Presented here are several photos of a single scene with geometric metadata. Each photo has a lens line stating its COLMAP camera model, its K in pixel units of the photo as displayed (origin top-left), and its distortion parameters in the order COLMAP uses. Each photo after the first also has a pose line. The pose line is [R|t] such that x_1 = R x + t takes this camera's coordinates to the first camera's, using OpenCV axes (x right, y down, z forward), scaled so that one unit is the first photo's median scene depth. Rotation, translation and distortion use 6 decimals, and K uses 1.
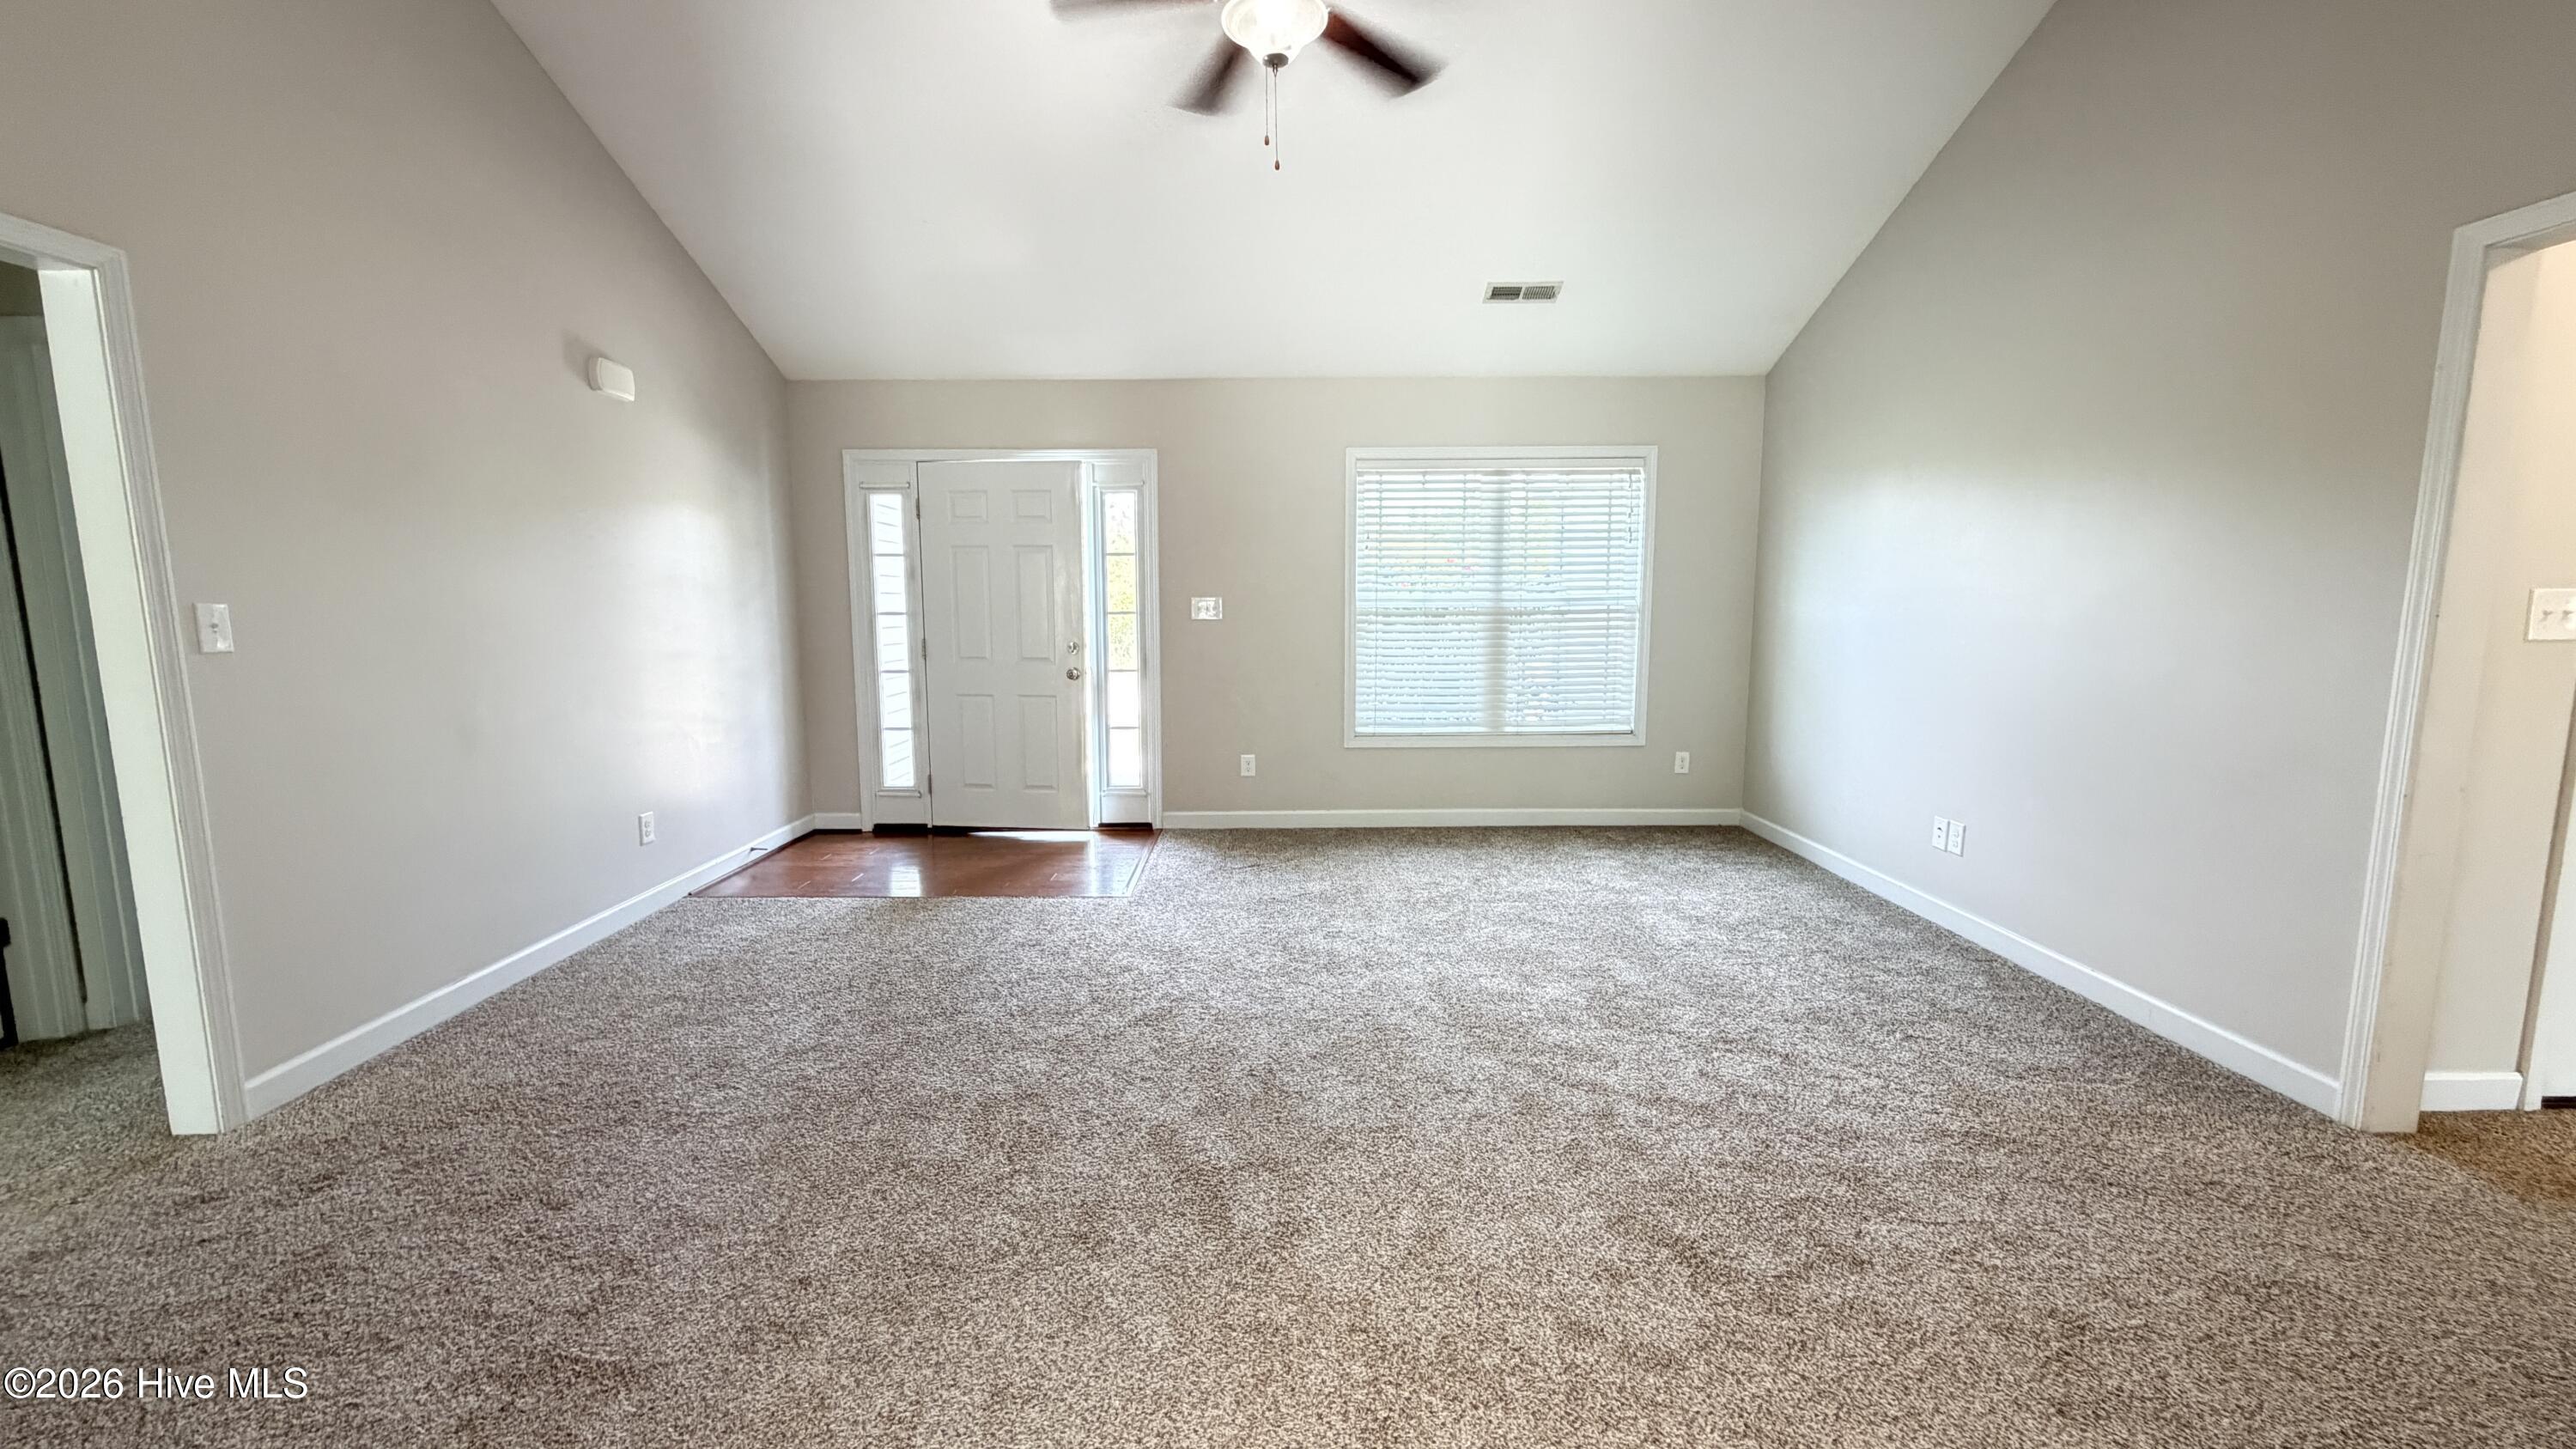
lens RADIAL K [[1024.1, 0, 1272.4], [0, 1024.1, 727.3], [0, 0, 1]] dist [-0.000387, 0.000287]
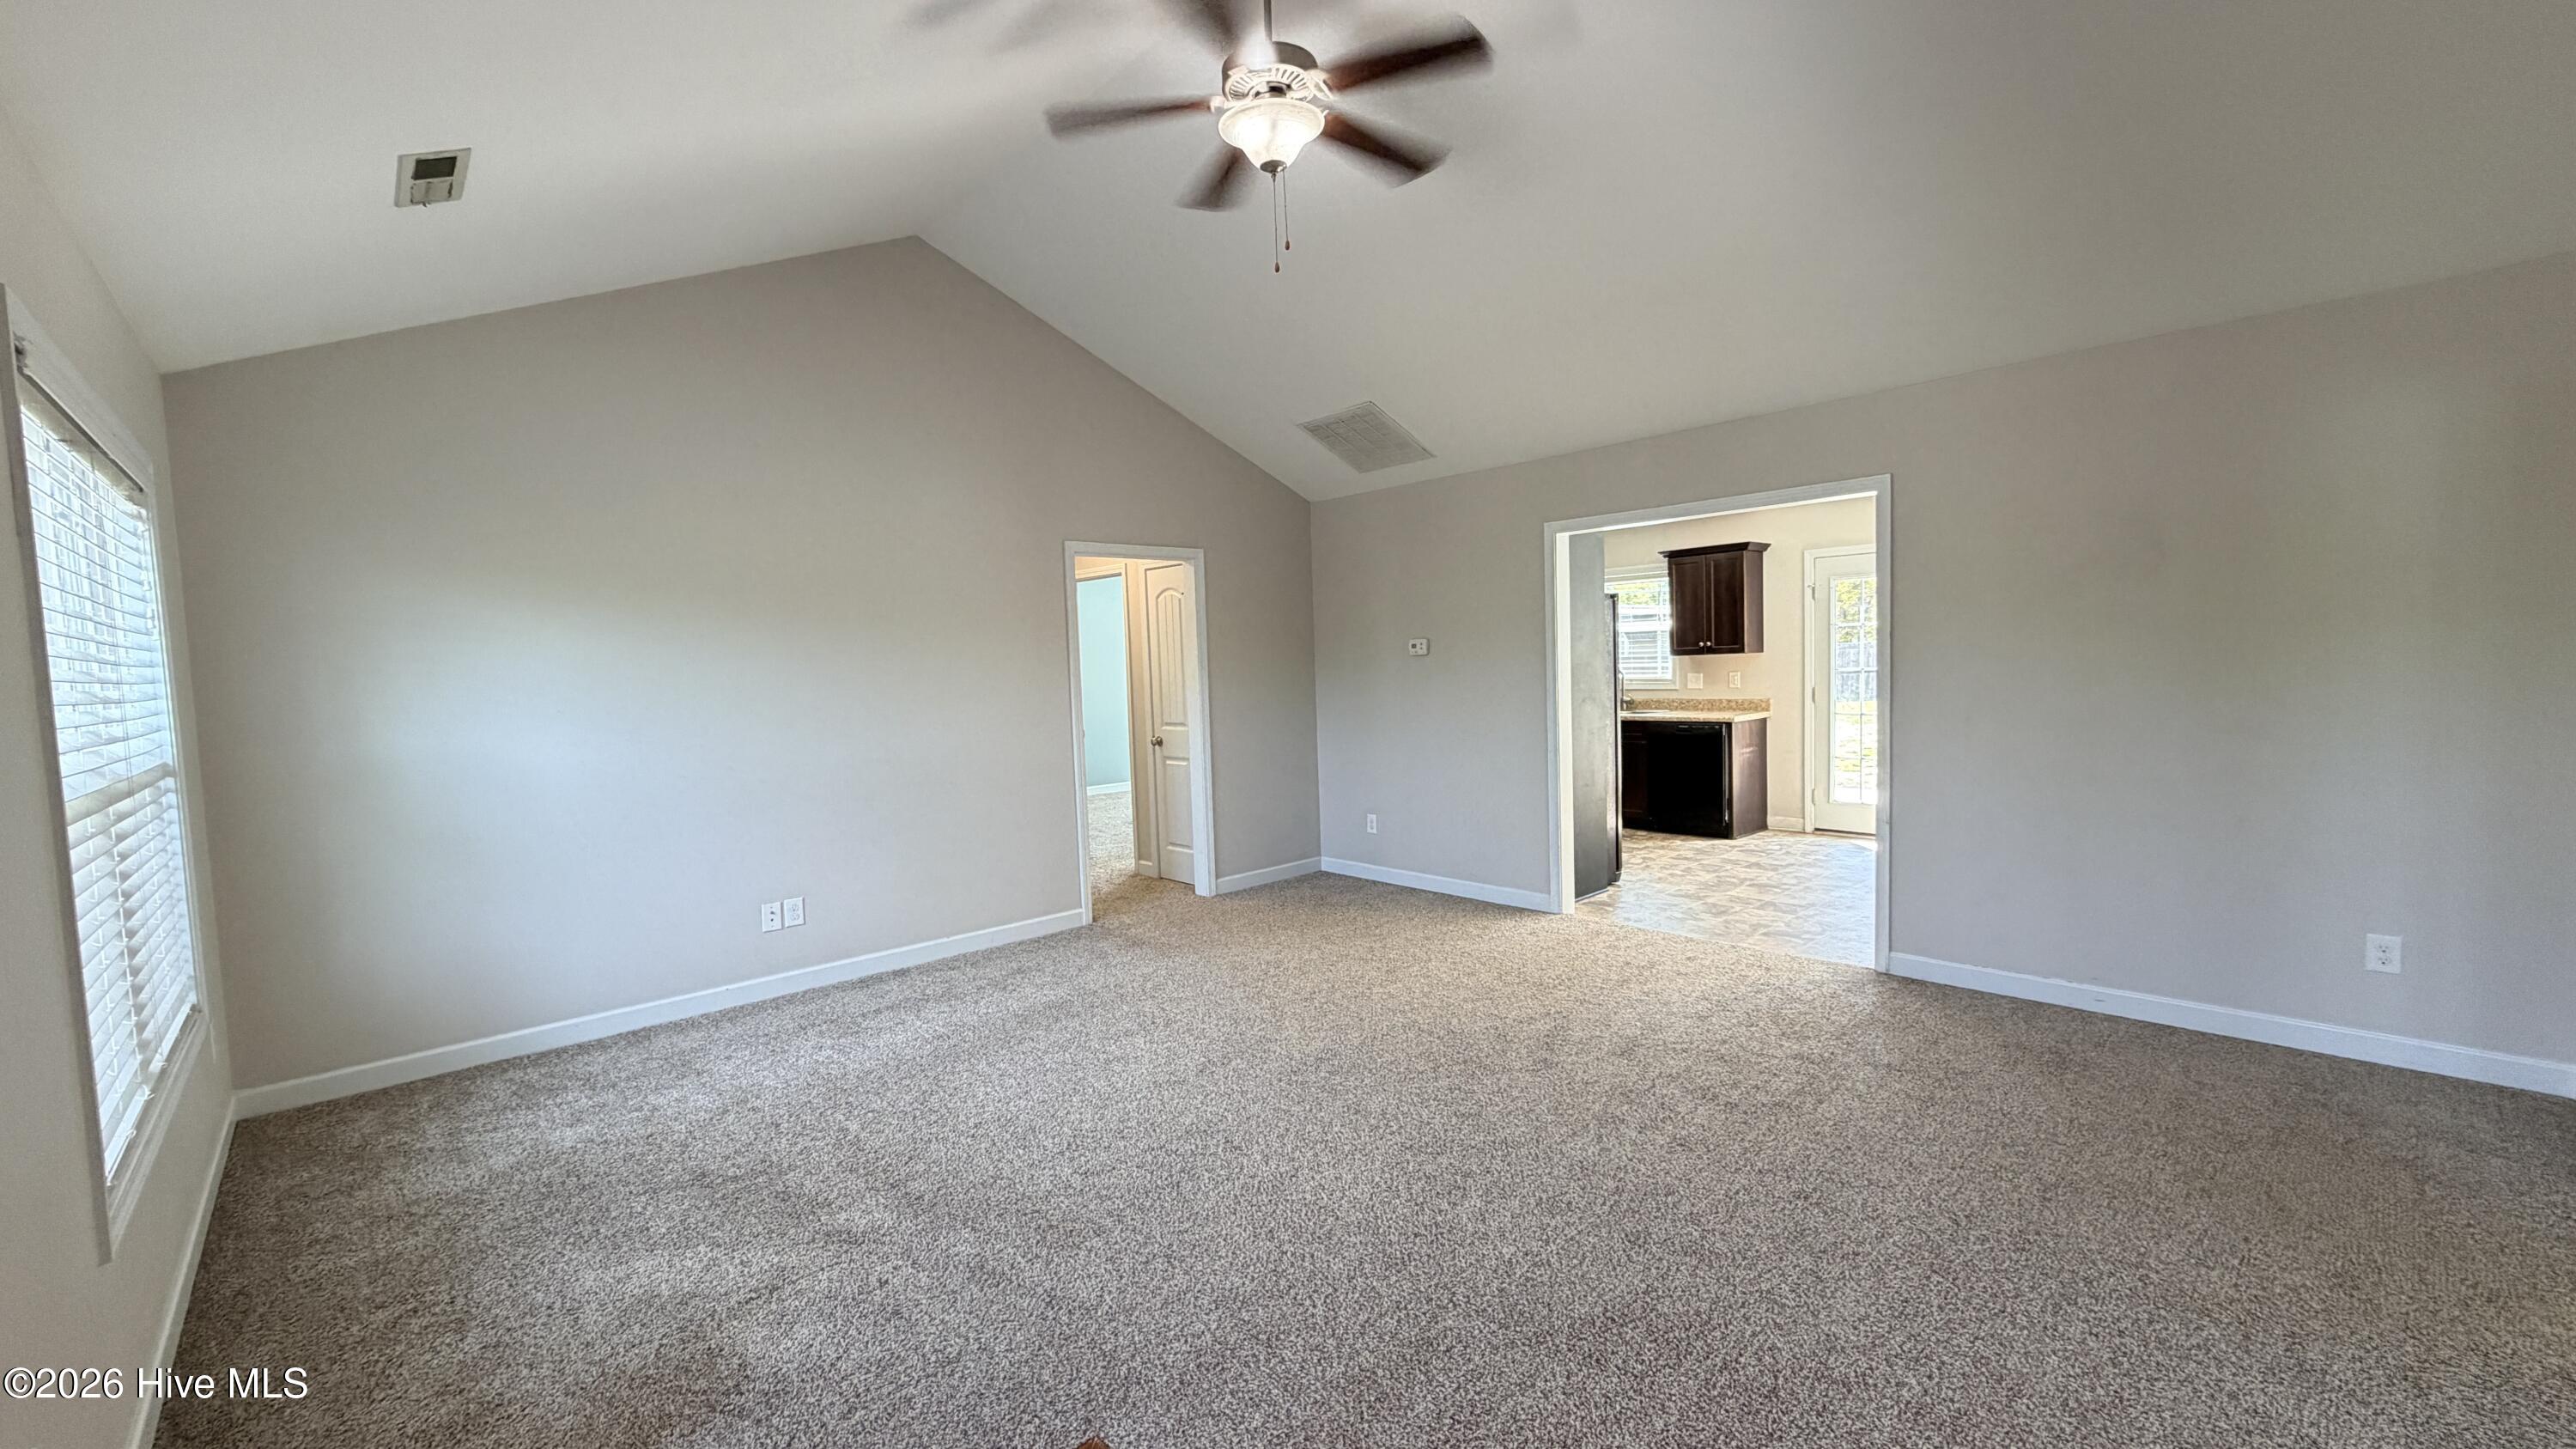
lens RADIAL K [[1024.1, 0, 1283.9], [0, 1024.1, 732.6], [0, 0, 1]] dist [-0.000387, 0.000287]
pose [[-0.672563, -0.016580, 0.739854, -0.548891], [0.134688, 0.980309, 0.144407, -0.180123], [-0.727680, 0.196772, -0.657086, 1.281416]]
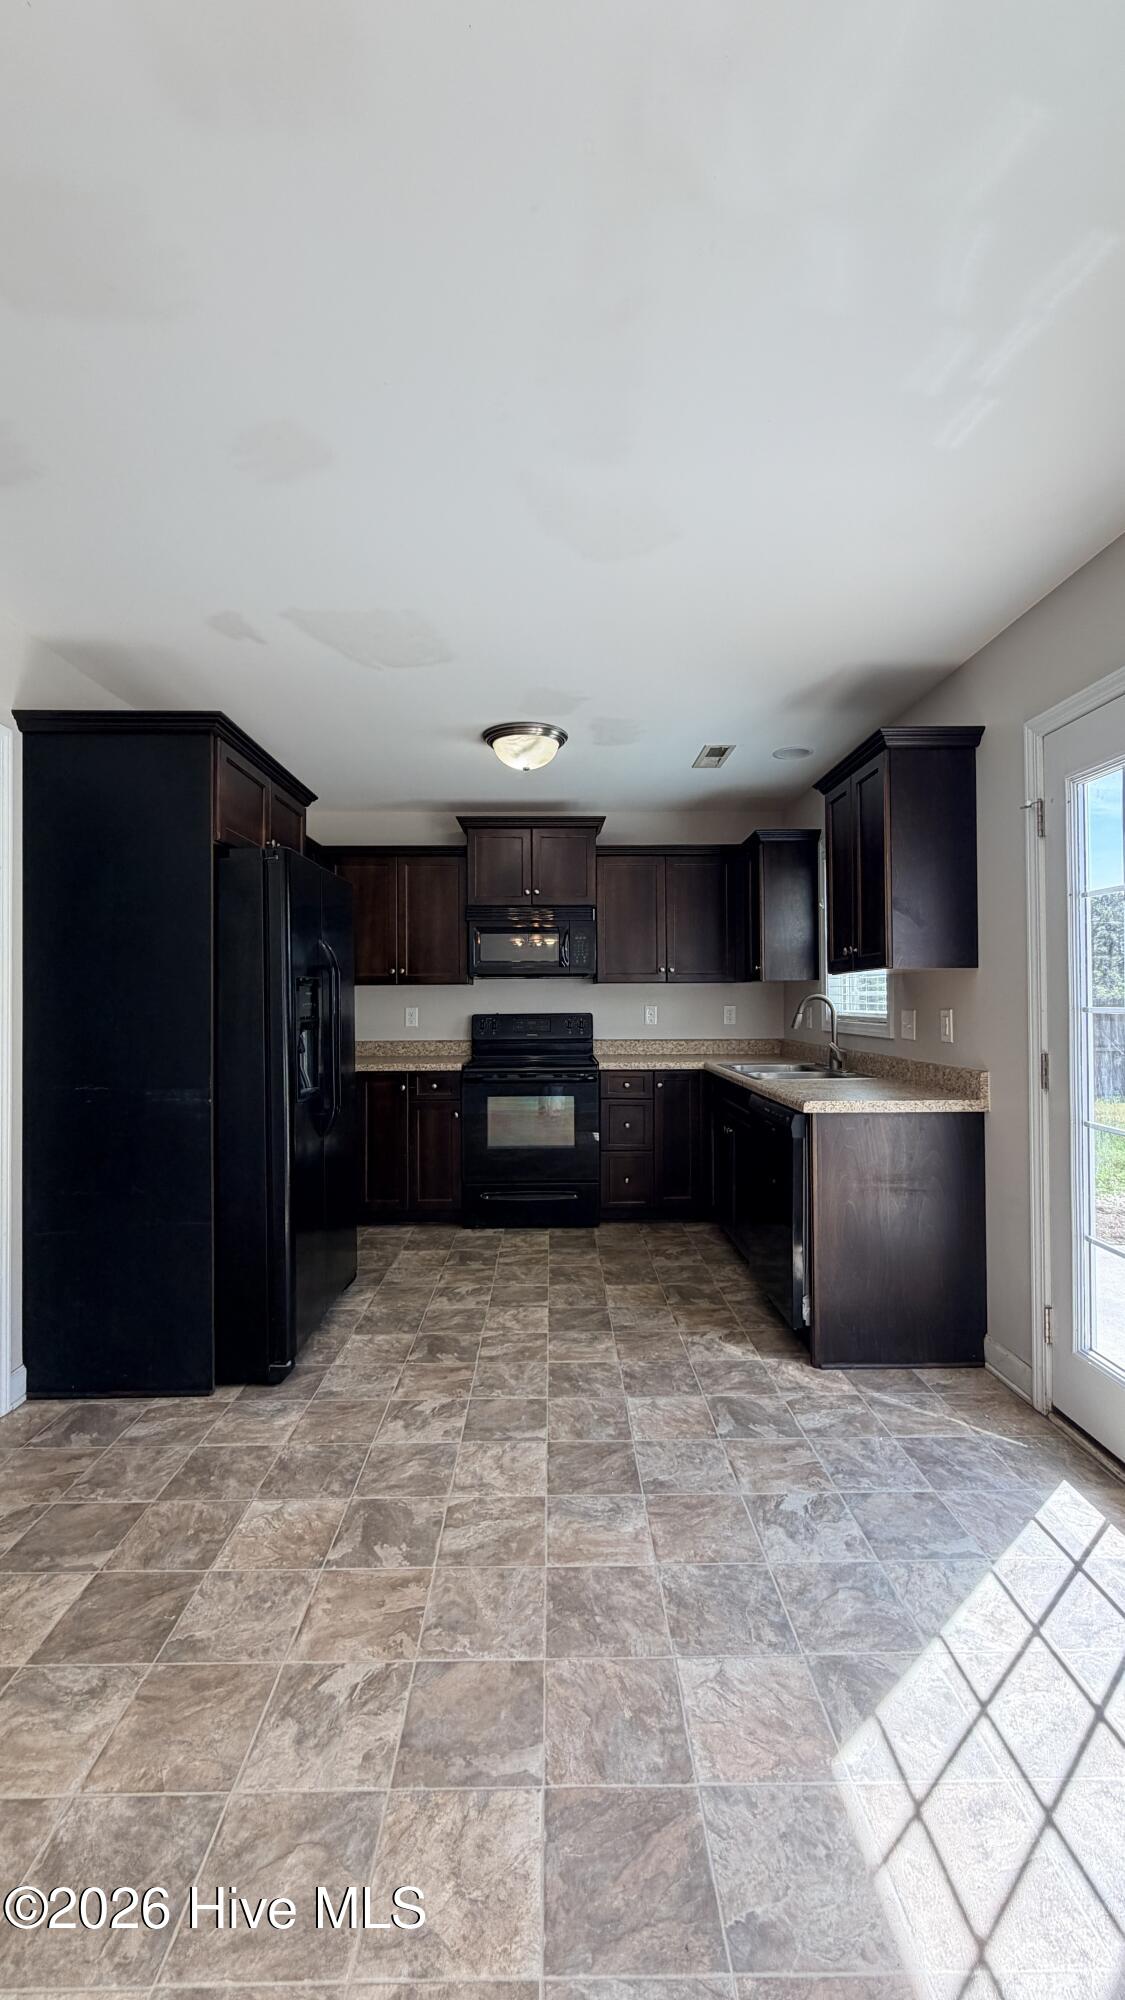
lens RADIAL K [[795.0, 0, 561.9], [0, 795.0, 993.5], [0, 0, 1]] dist [-0.000387, 0.000287]
pose [[-0.015699, 0.015978, 0.999749, -0.399227], [0.131382, 0.991236, -0.013779, 0.056981], [-0.991208, 0.131133, -0.017660, -0.305076]]
